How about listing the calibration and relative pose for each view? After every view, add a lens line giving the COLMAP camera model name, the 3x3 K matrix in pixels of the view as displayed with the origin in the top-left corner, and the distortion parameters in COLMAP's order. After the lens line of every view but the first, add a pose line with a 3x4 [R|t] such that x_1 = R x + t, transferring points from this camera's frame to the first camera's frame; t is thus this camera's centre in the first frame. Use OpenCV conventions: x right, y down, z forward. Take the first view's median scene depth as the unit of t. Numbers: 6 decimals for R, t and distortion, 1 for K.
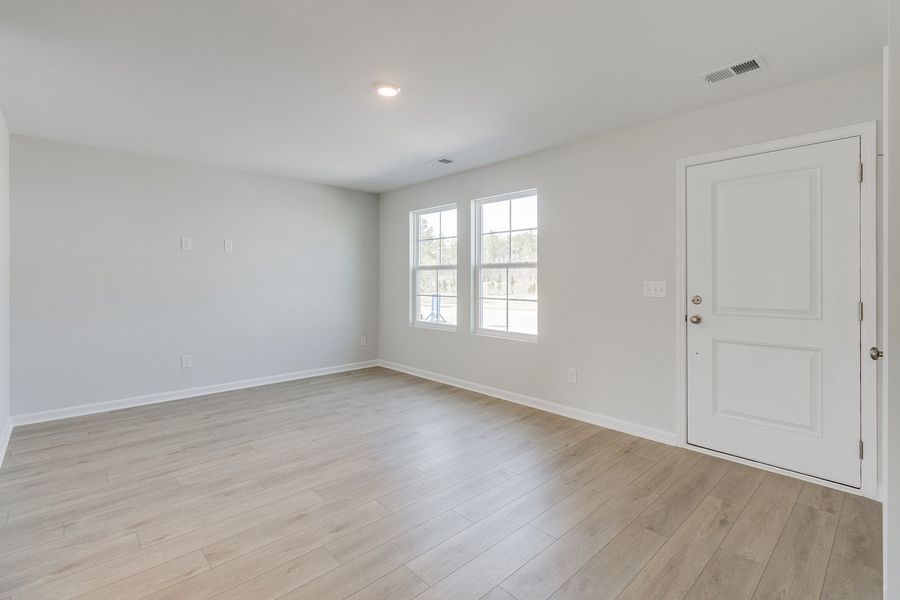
lens RADIAL K [[415.0, 0, 450.6], [0, 415.0, 281.2], [0, 0, 1]] dist [0.001097, -0.000305]
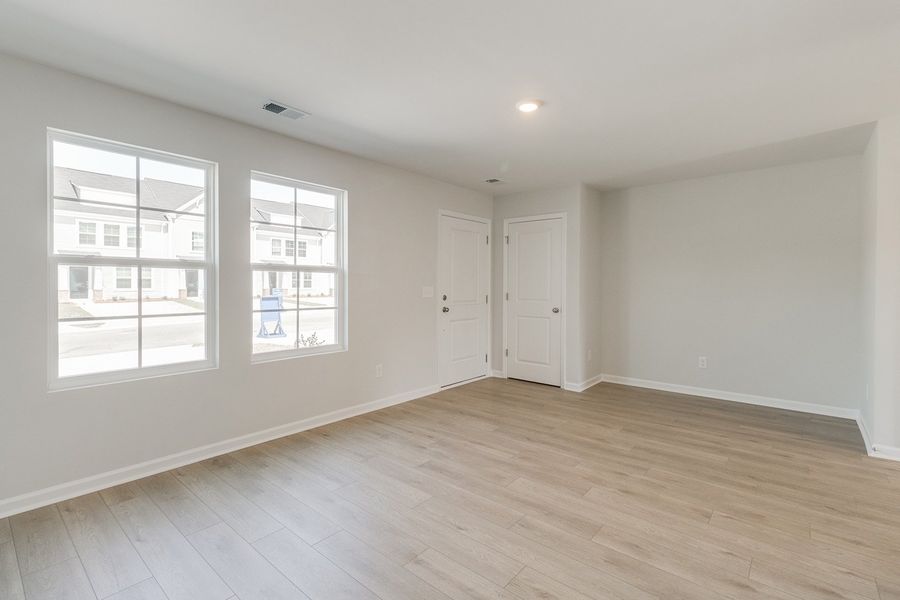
lens RADIAL K [[415.0, 0, 452.7], [0, 415.0, 291.3], [0, 0, 1]] dist [0.001097, -0.000305]
pose [[-0.113461, -0.015627, 0.993419, -0.961081], [0.000872, 0.999874, 0.015828, -0.005887], [-0.993542, 0.002663, -0.113434, 1.066749]]
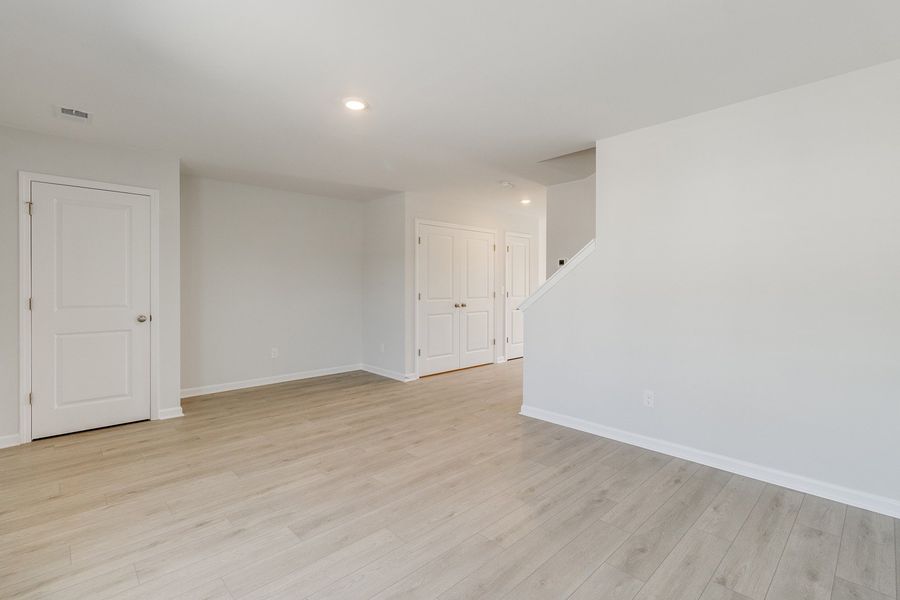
lens RADIAL K [[415.0, 0, 452.4], [0, 415.0, 294.7], [0, 0, 1]] dist [0.001097, -0.000305]
pose [[-0.999950, -0.002366, -0.009717, -0.316311], [-0.002626, 0.999637, 0.026803, -0.009983], [0.009651, 0.026827, -0.999594, 1.664288]]
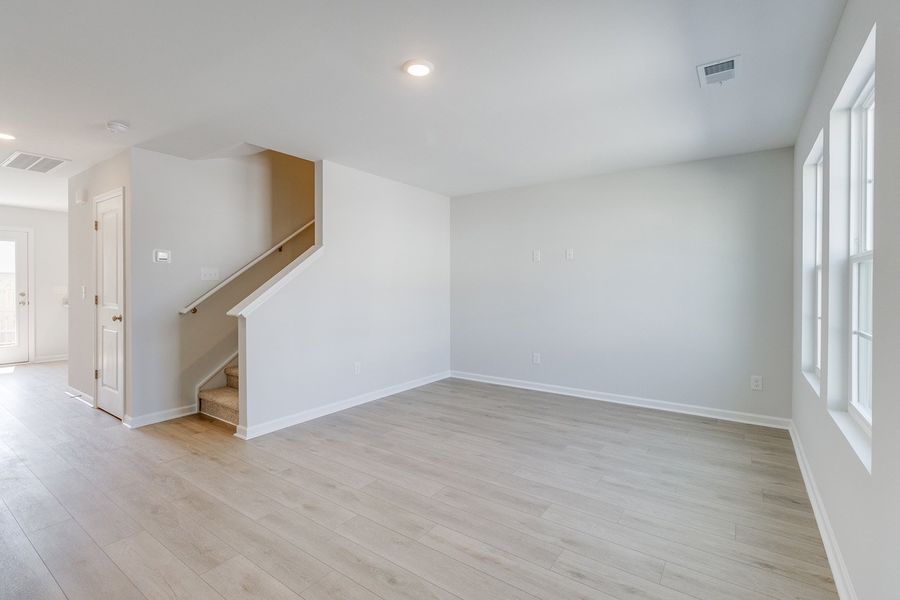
lens RADIAL K [[415.0, 0, 456.1], [0, 415.0, 286.8], [0, 0, 1]] dist [0.001097, -0.000305]
pose [[0.208860, 0.002068, -0.977943, 0.581710], [-0.006410, 0.999979, 0.000746, -0.004795], [0.977925, 0.006113, 0.208869, 0.729517]]
